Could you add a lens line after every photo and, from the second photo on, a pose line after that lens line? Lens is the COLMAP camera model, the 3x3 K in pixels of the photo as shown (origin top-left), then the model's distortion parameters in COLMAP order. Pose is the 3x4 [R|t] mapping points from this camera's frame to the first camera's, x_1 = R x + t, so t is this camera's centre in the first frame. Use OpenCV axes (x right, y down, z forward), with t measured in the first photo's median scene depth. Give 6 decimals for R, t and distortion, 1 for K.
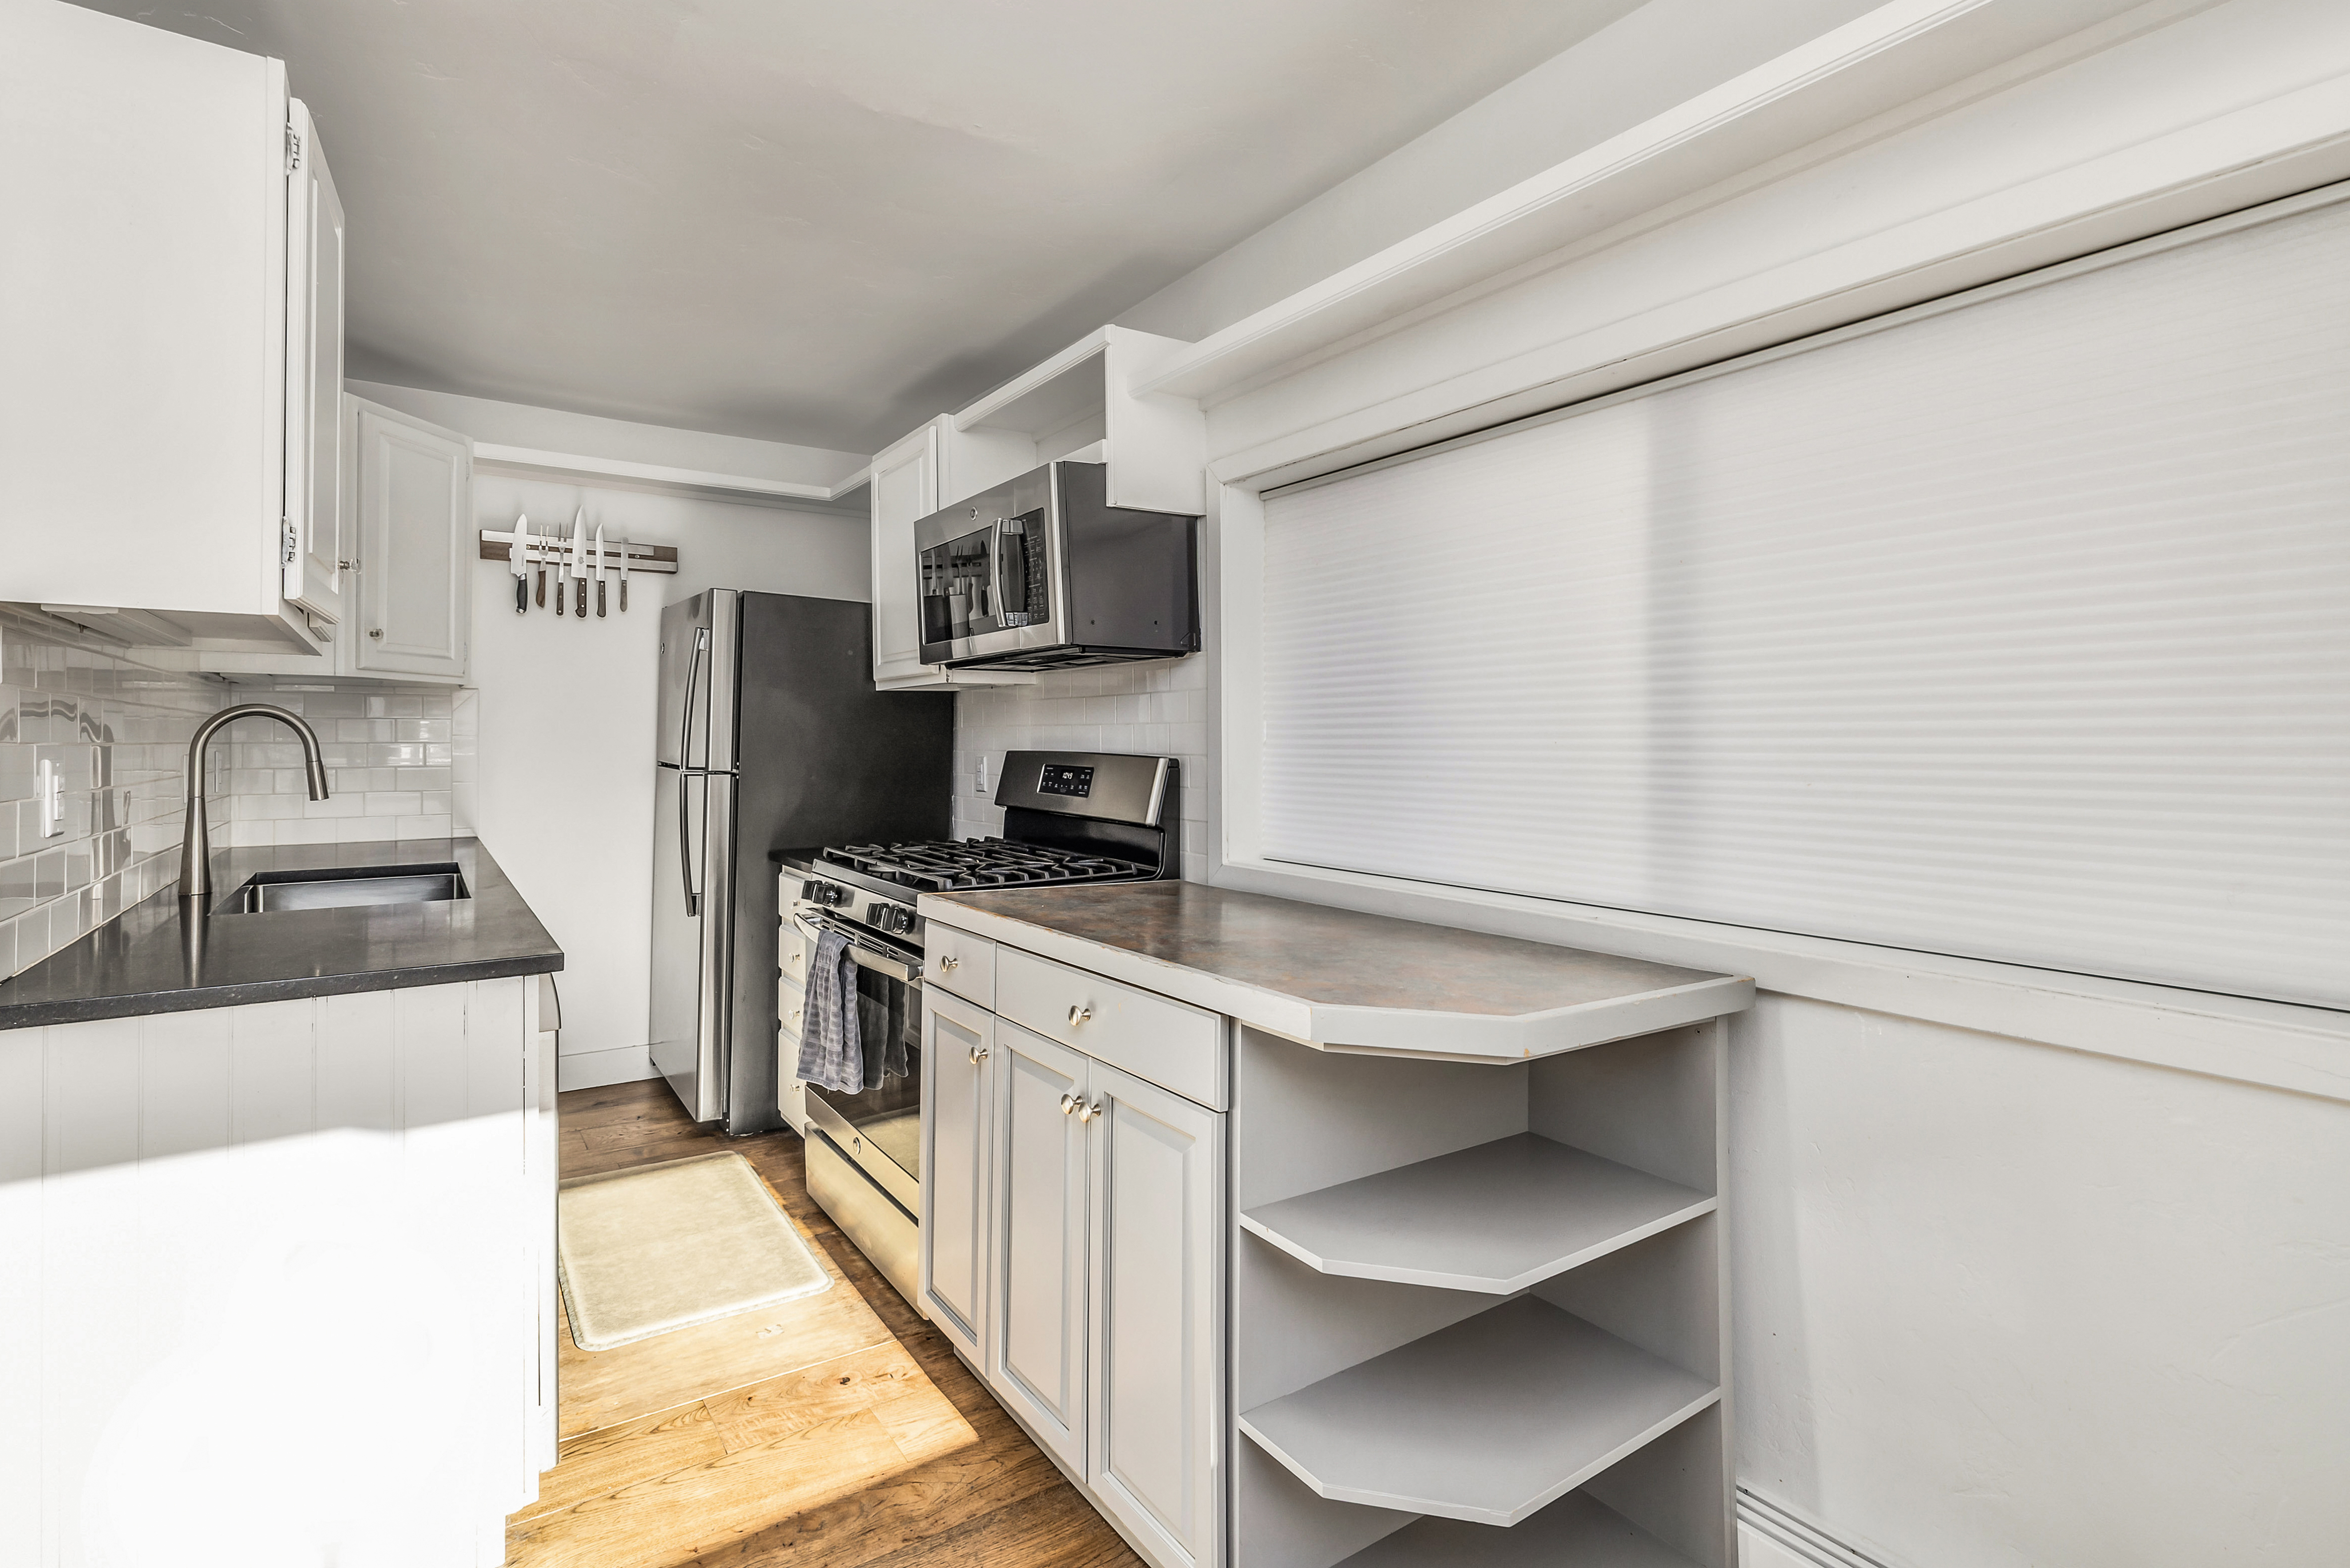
lens RADIAL K [[1004.7, 0, 1174.2], [0, 1004.7, 736.3], [0, 0, 1]] dist [-0.000815, -0.000044]
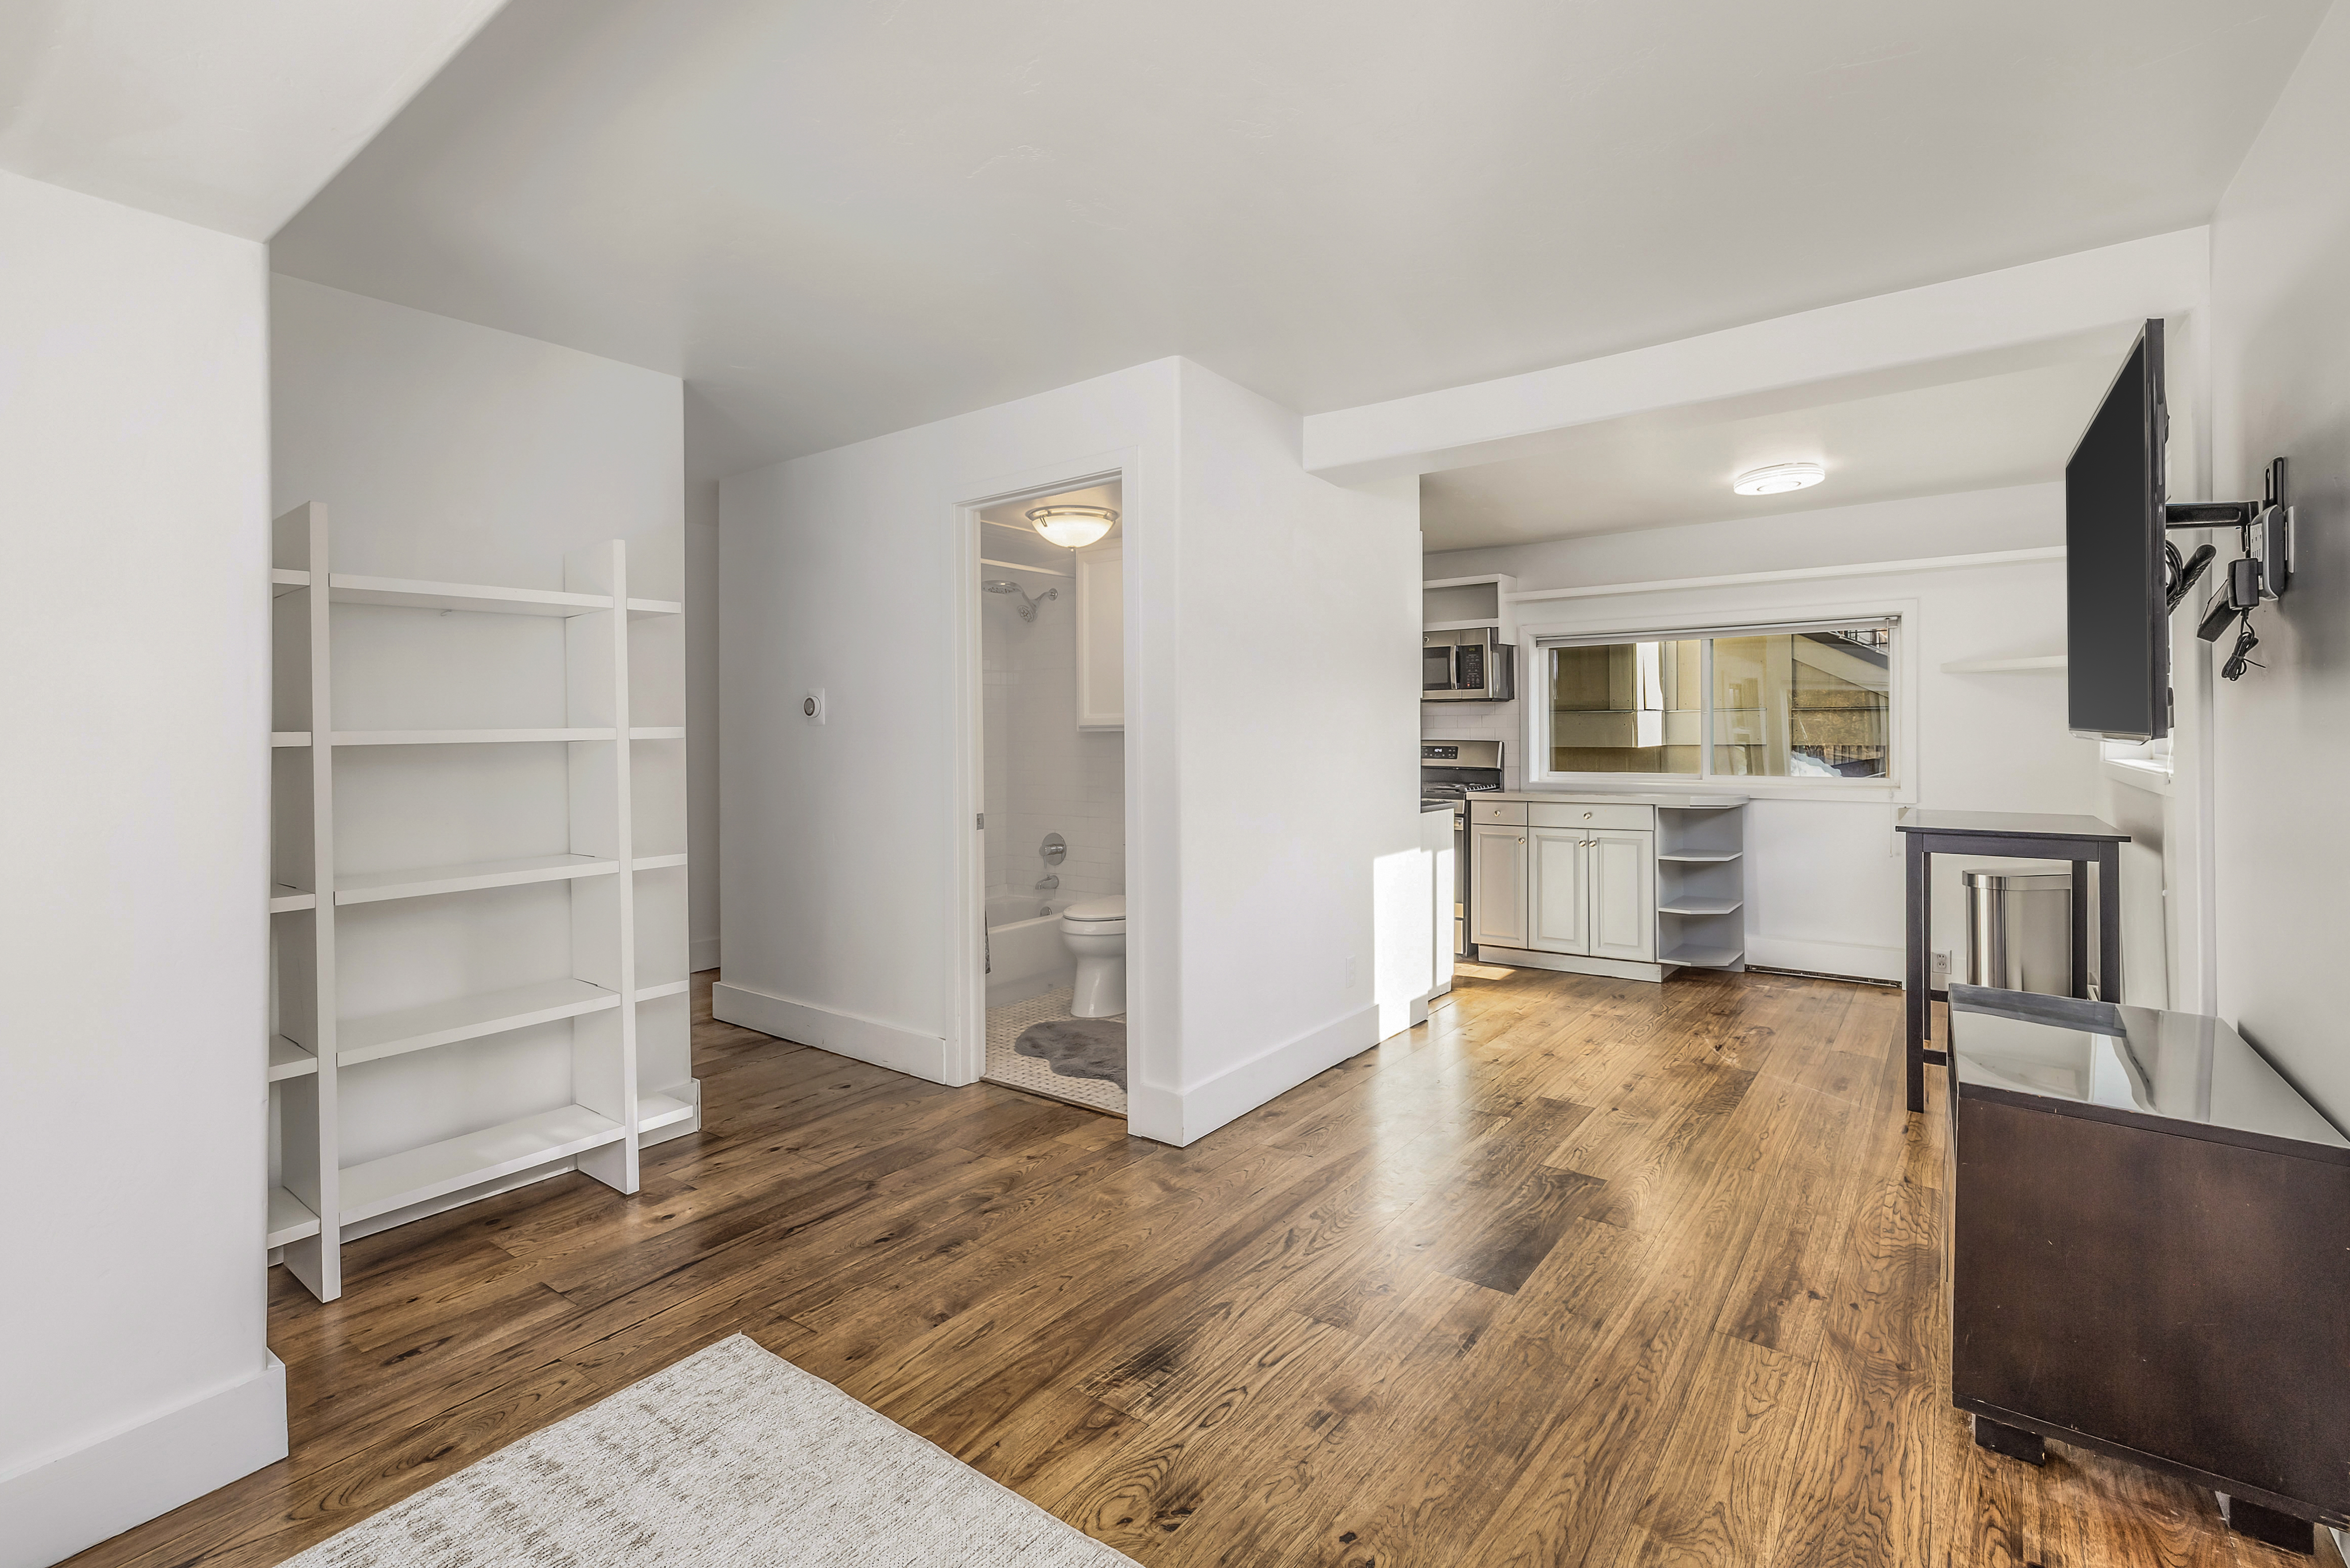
lens RADIAL K [[1044.4, 0, 1176.4], [0, 1044.4, 742.0], [0, 0, 1]] dist [0.000269, 0.000060]
pose [[0.934500, -0.005684, 0.355917, -0.895237], [0.002906, 0.999961, 0.008340, -0.001101], [-0.355950, -0.006759, 0.934480, -0.605244]]
